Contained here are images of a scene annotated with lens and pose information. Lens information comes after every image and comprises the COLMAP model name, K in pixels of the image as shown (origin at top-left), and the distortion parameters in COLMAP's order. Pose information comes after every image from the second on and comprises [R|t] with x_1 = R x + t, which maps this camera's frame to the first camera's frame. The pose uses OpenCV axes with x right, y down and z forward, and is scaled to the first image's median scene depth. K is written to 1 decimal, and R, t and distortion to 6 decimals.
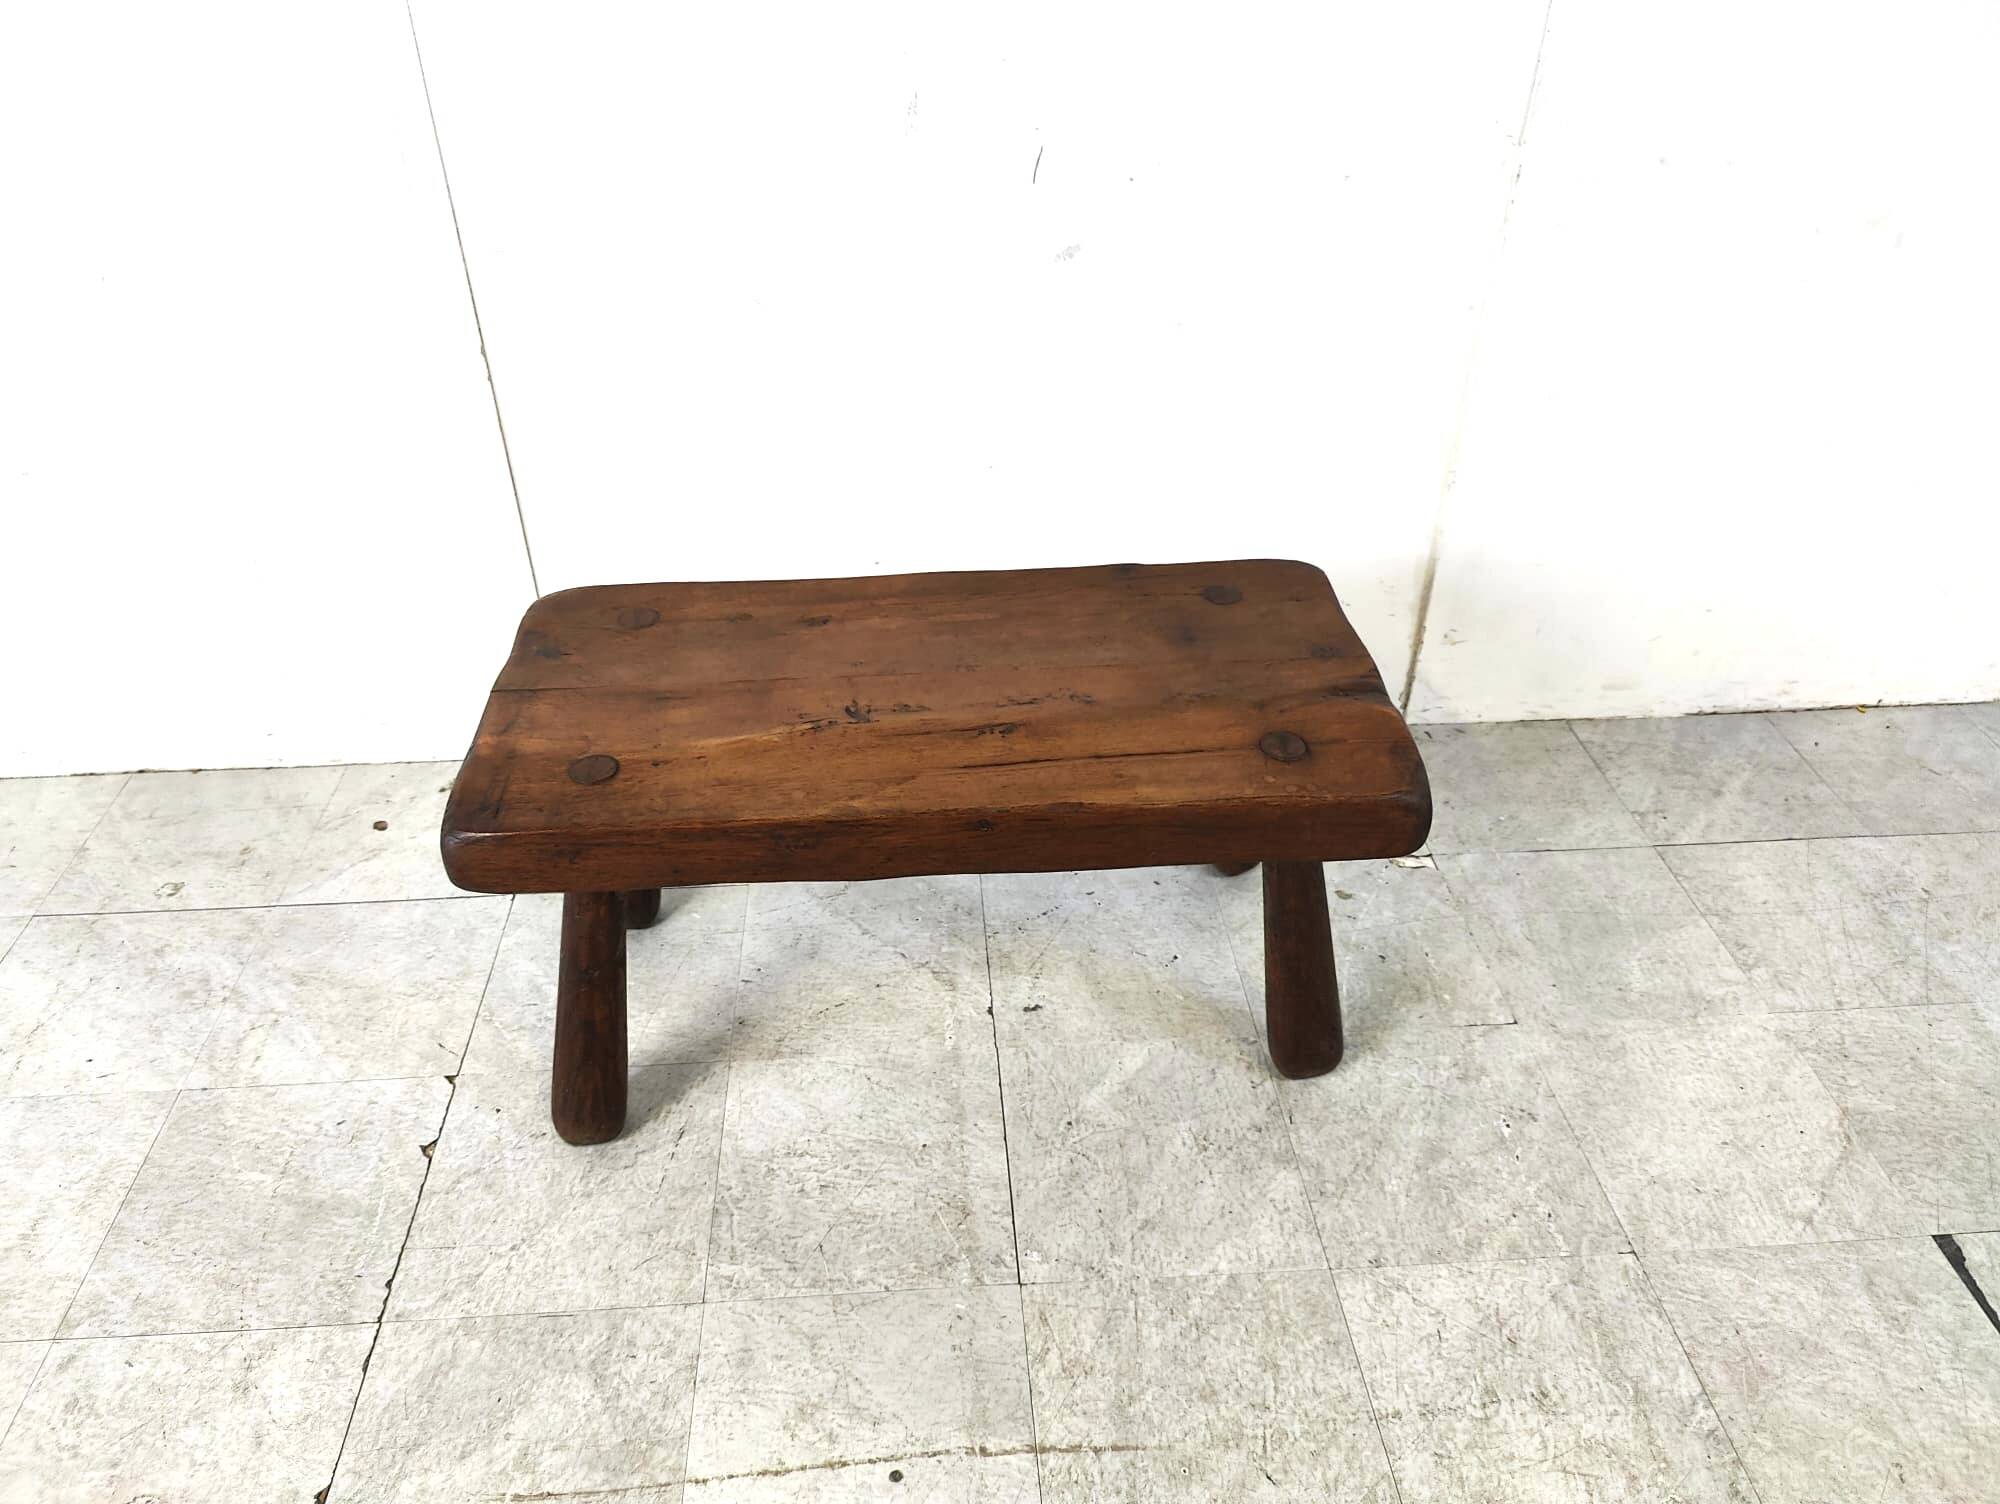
lens RADIAL K [[1383.1, 0, 971.7], [0, 1383.1, 751.7], [0, 0, 1]] dist [0.043052, -0.053287]
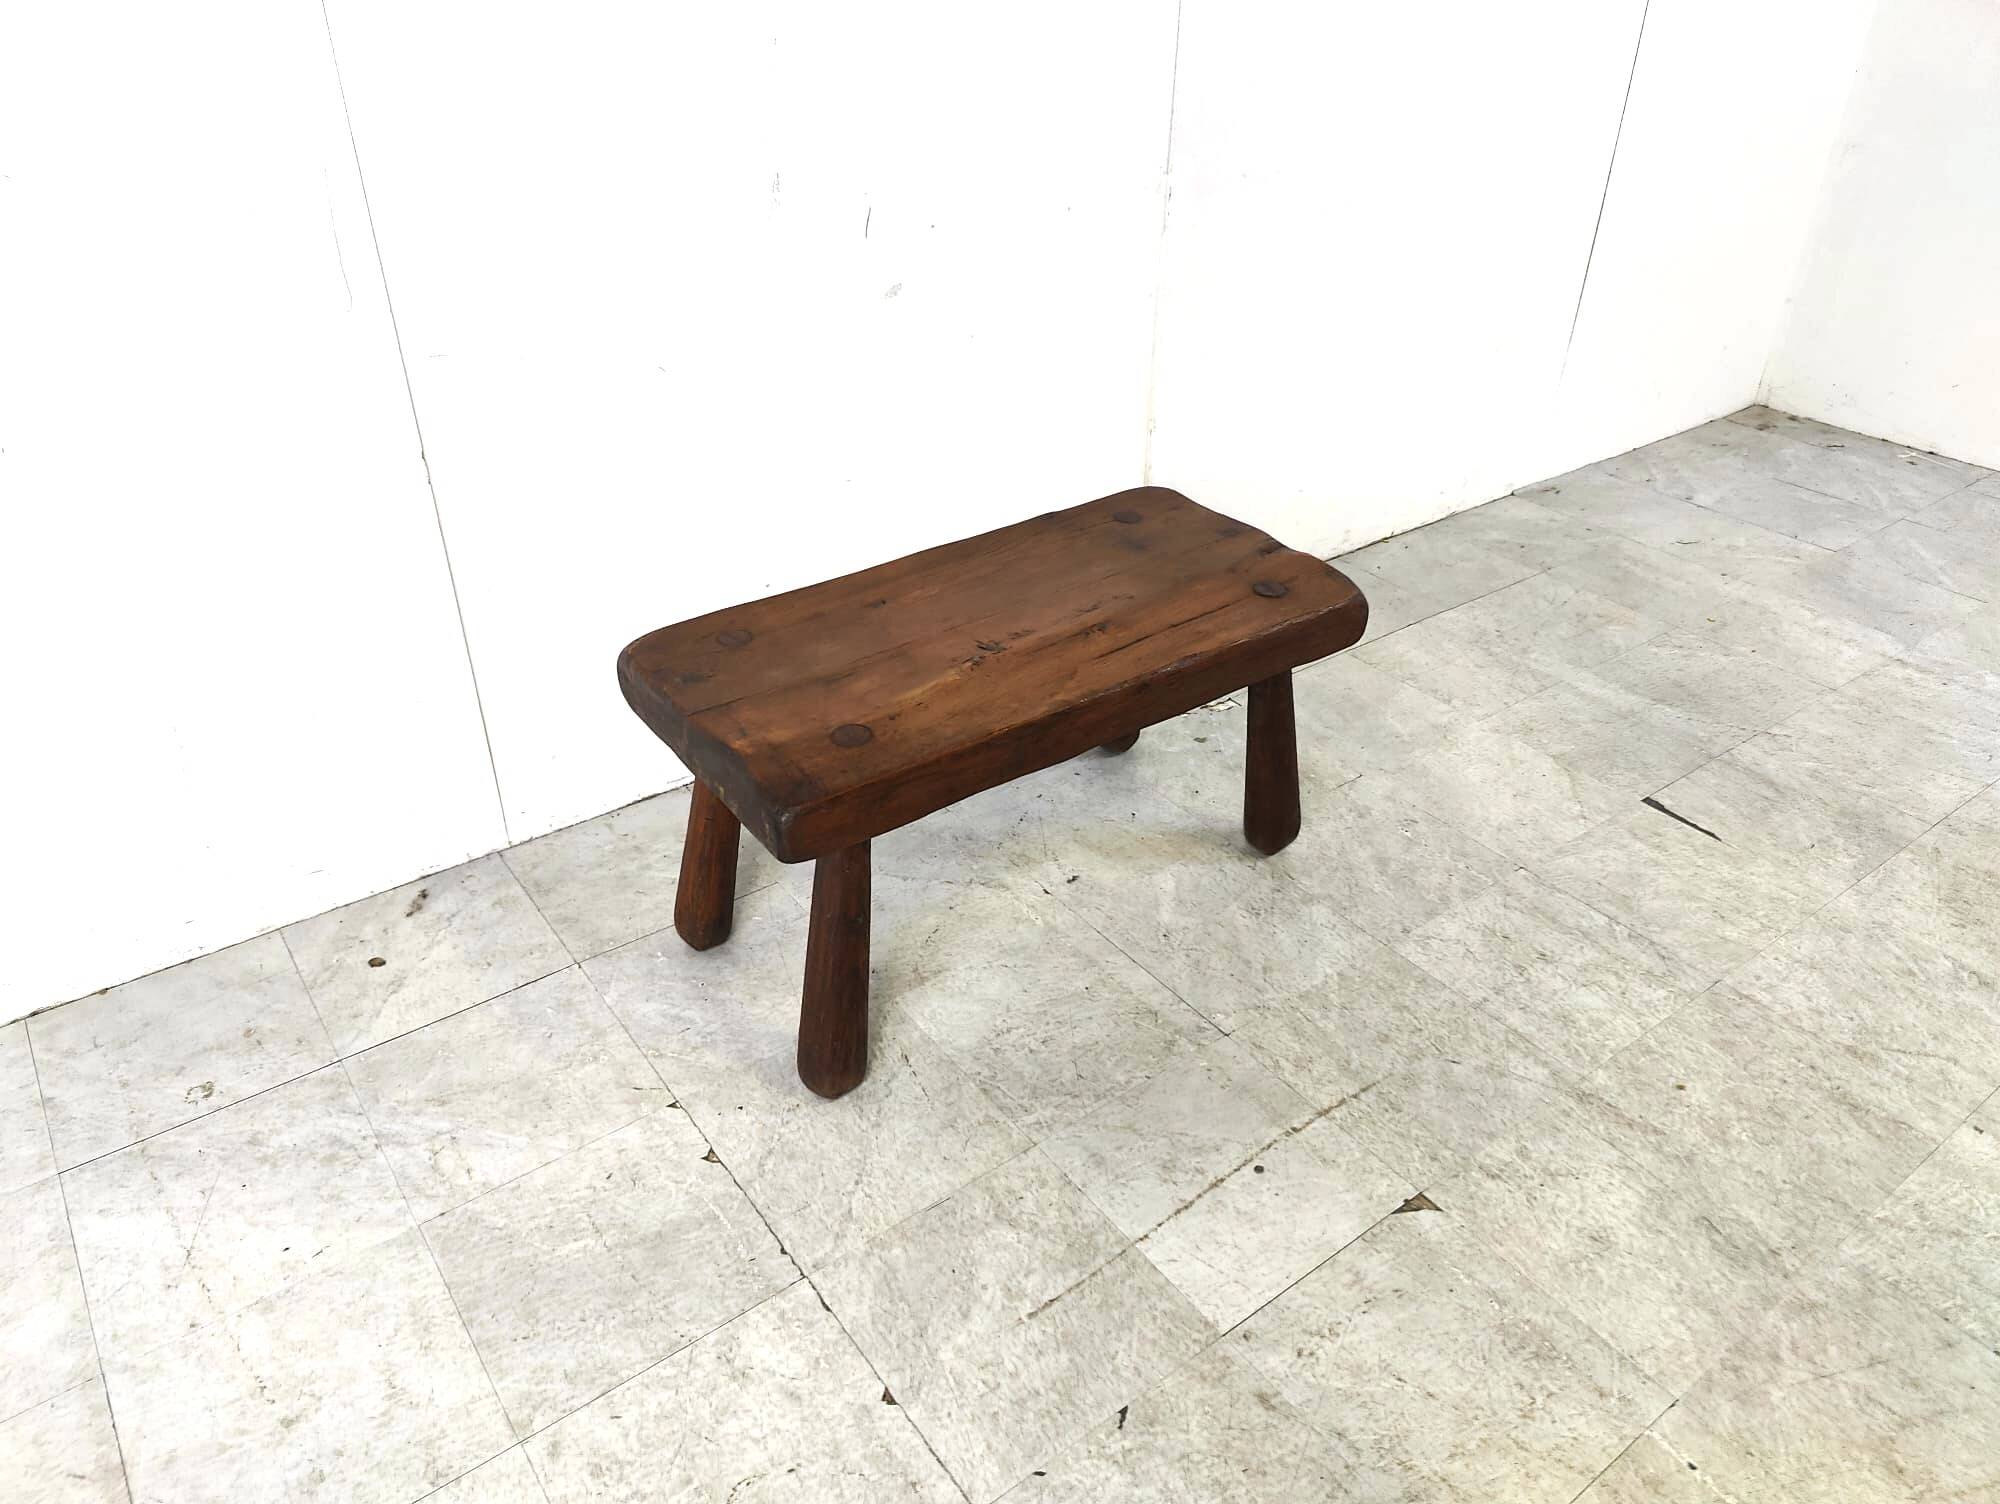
lens RADIAL K [[1383.1, 0, 979.2], [0, 1383.1, 748.7], [0, 0, 1]] dist [0.043052, -0.053287]
pose [[0.842552, -0.278432, 0.461065, -0.663492], [0.306194, 0.951847, 0.015270, 0.035584], [-0.443115, 0.128310, 0.887235, -0.083287]]
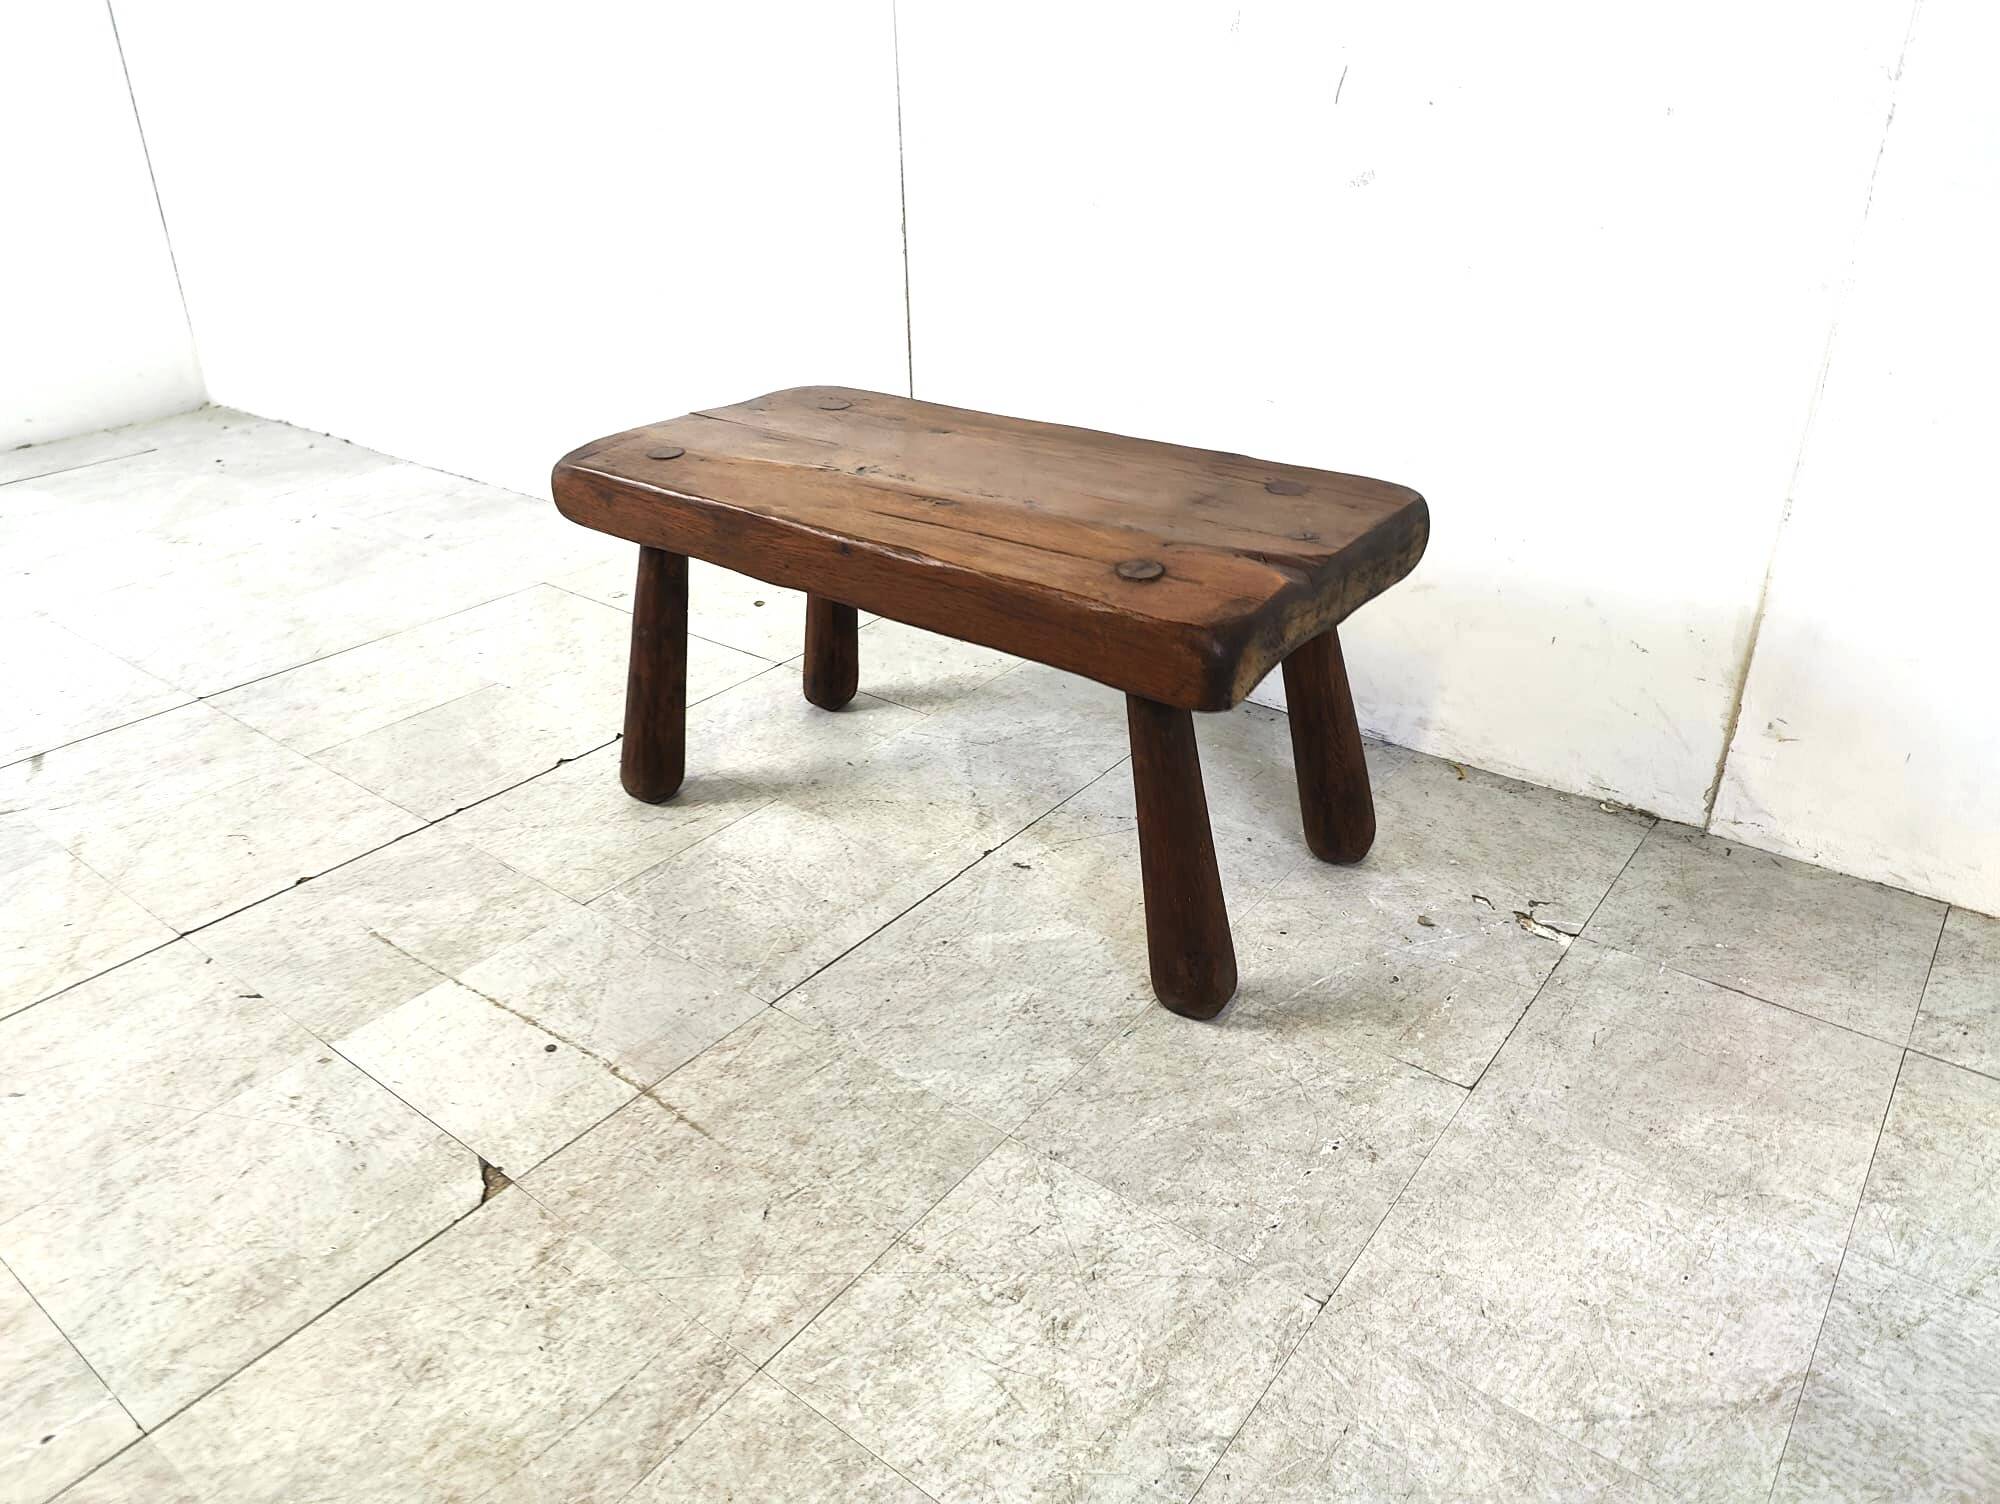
lens RADIAL K [[1383.1, 0, 989.3], [0, 1383.1, 736.4], [0, 0, 1]] dist [0.043052, -0.053287]
pose [[0.750229, 0.294874, -0.591782, 0.694686], [-0.376803, 0.926152, -0.016207, 0.145876], [0.543300, 0.235144, 0.805935, 0.192807]]
